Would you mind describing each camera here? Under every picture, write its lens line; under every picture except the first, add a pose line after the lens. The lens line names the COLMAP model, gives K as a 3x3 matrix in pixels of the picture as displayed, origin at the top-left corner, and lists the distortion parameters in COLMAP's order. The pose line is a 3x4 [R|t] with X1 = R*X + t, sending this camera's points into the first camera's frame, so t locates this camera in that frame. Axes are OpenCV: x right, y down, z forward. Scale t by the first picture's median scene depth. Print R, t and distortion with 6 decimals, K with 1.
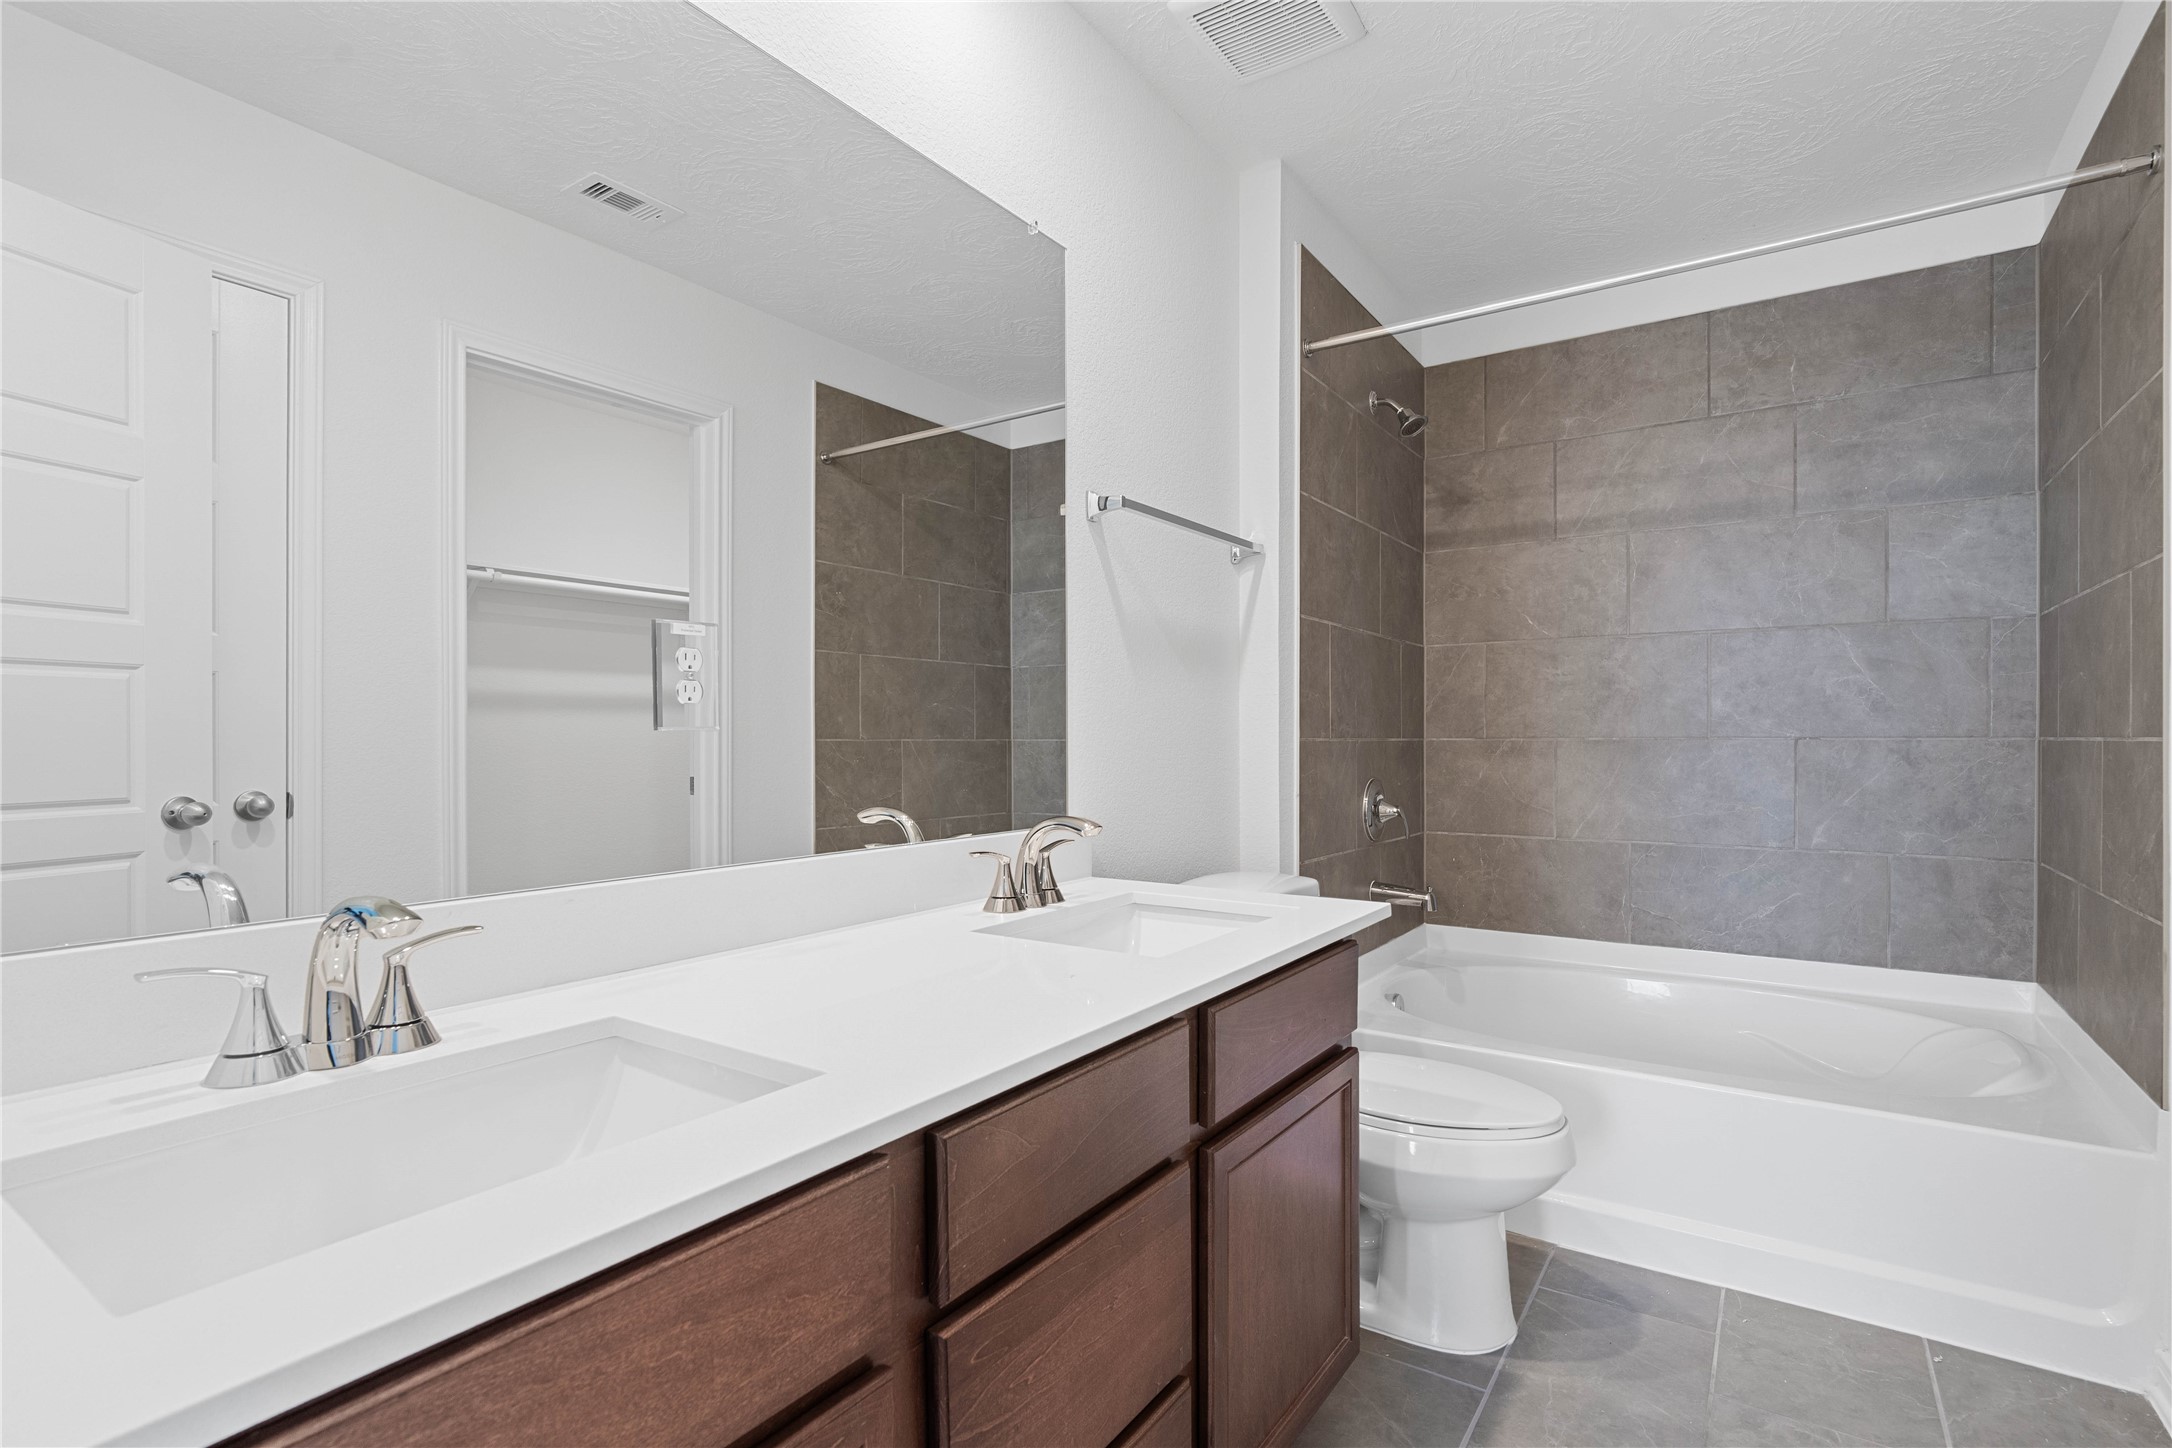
lens RADIAL K [[1026.6, 0, 1096.3], [0, 1026.6, 745.4], [0, 0, 1]] dist [-0.015910, 0.006834]
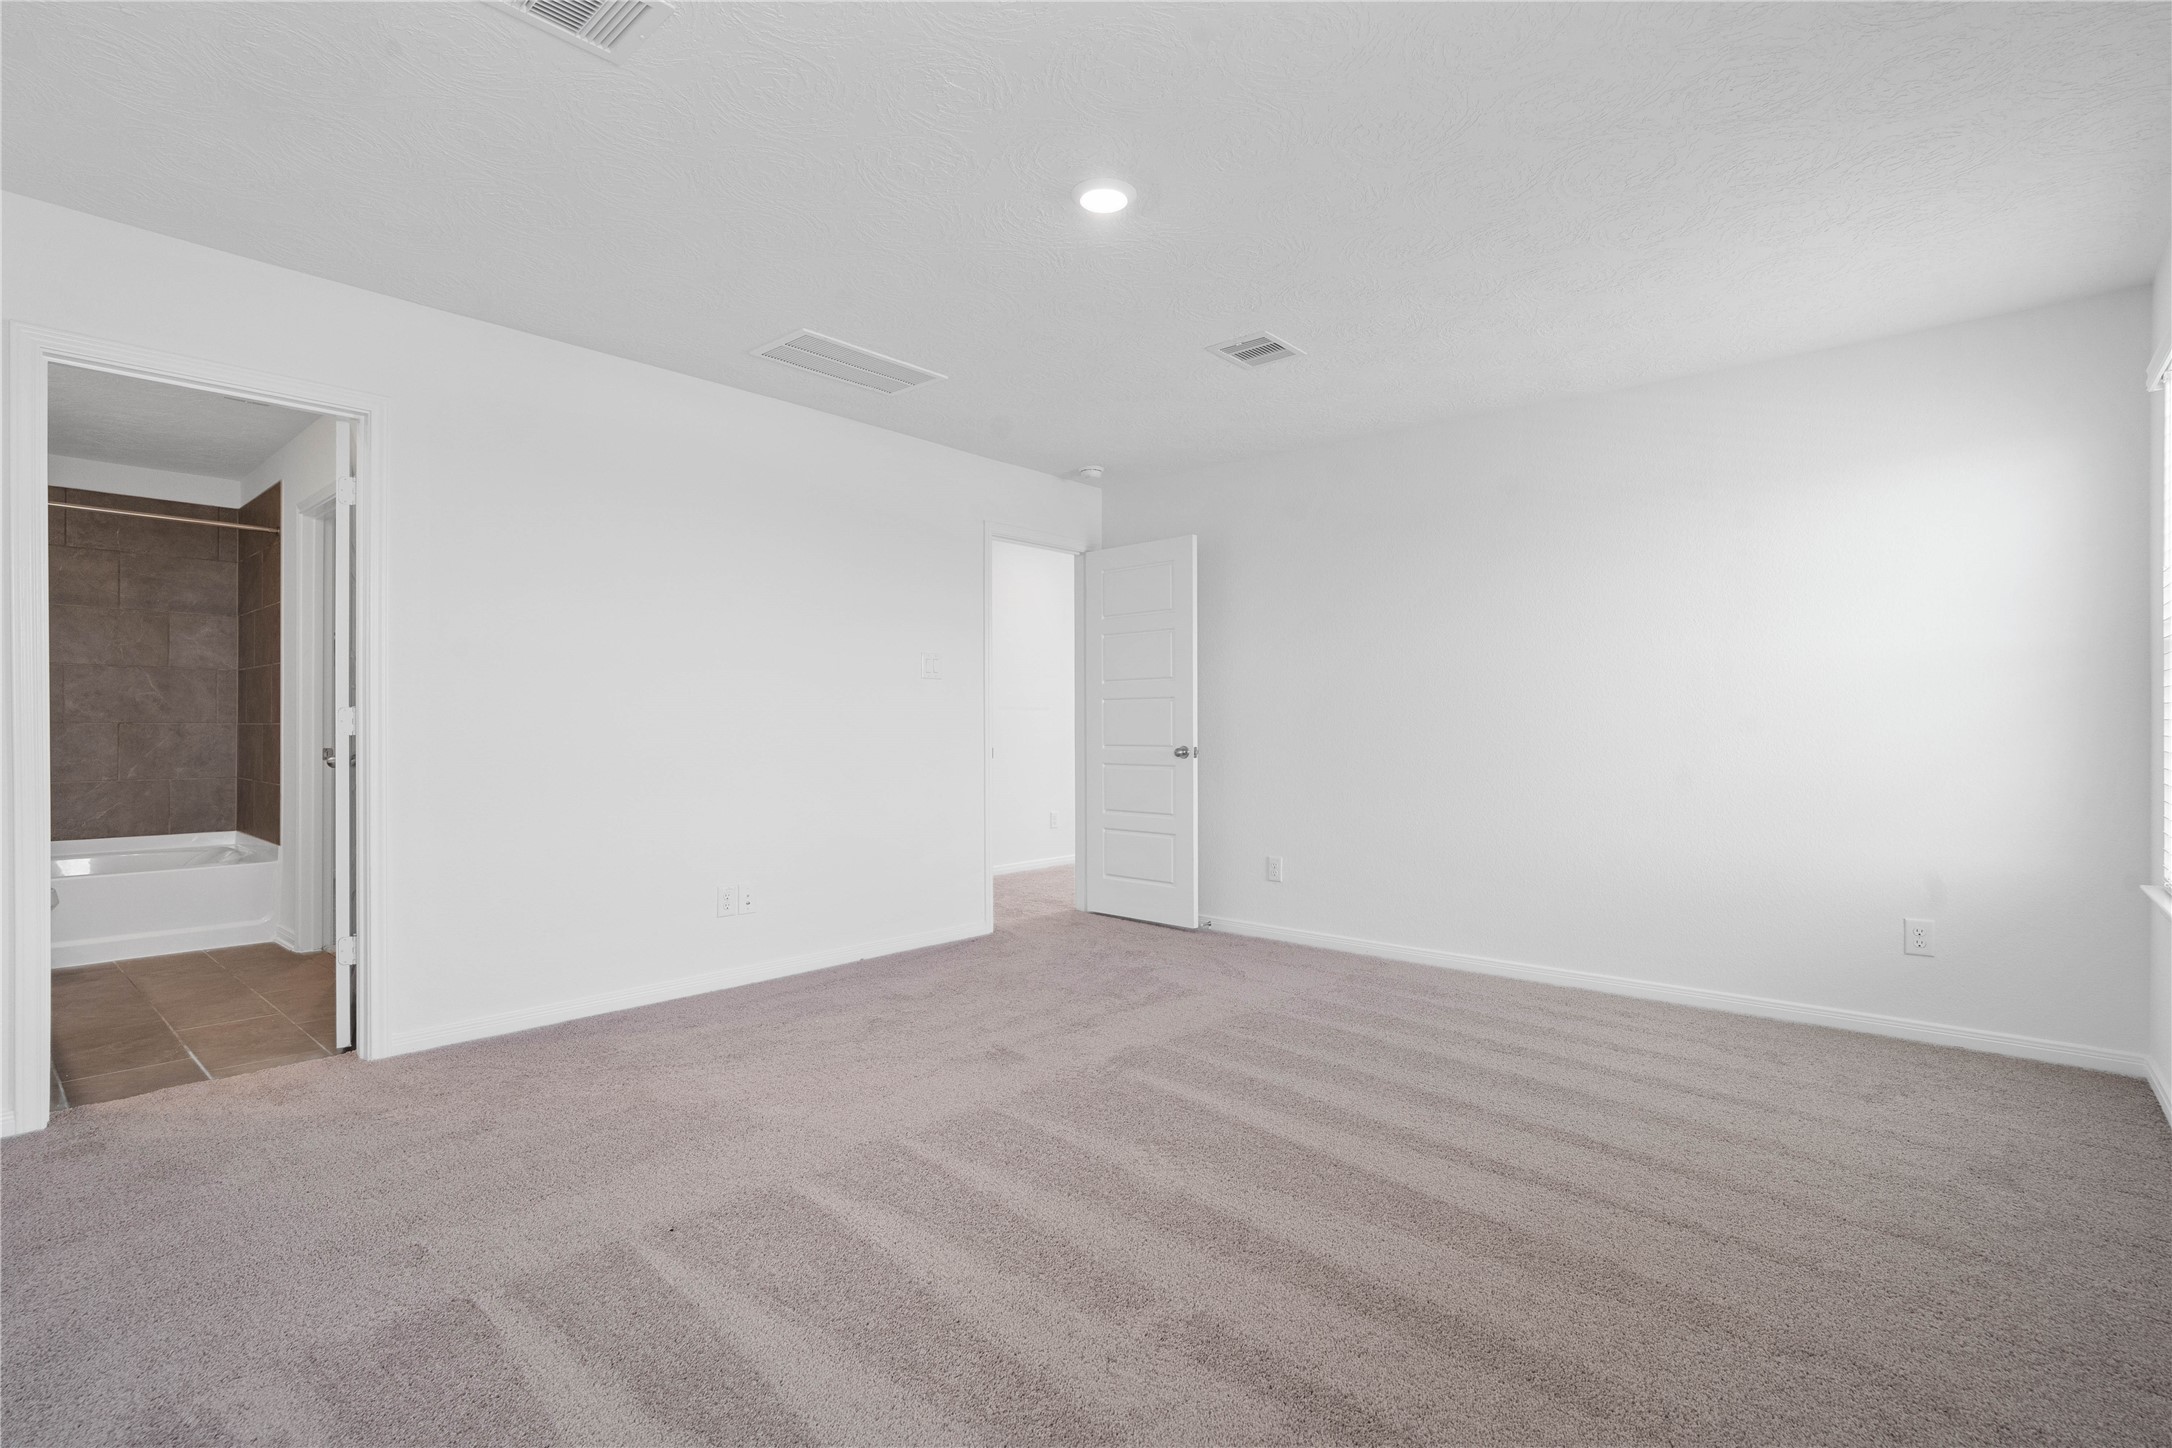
lens RADIAL K [[1026.6, 0, 1076.2], [0, 1026.6, 723.8], [0, 0, 1]] dist [-0.015910, 0.006834]
pose [[0.122994, 0.002387, 0.992405, -1.066879], [-0.000311, 0.999997, -0.002367, -0.001742], [-0.992407, -0.000017, 0.122995, -1.103234]]
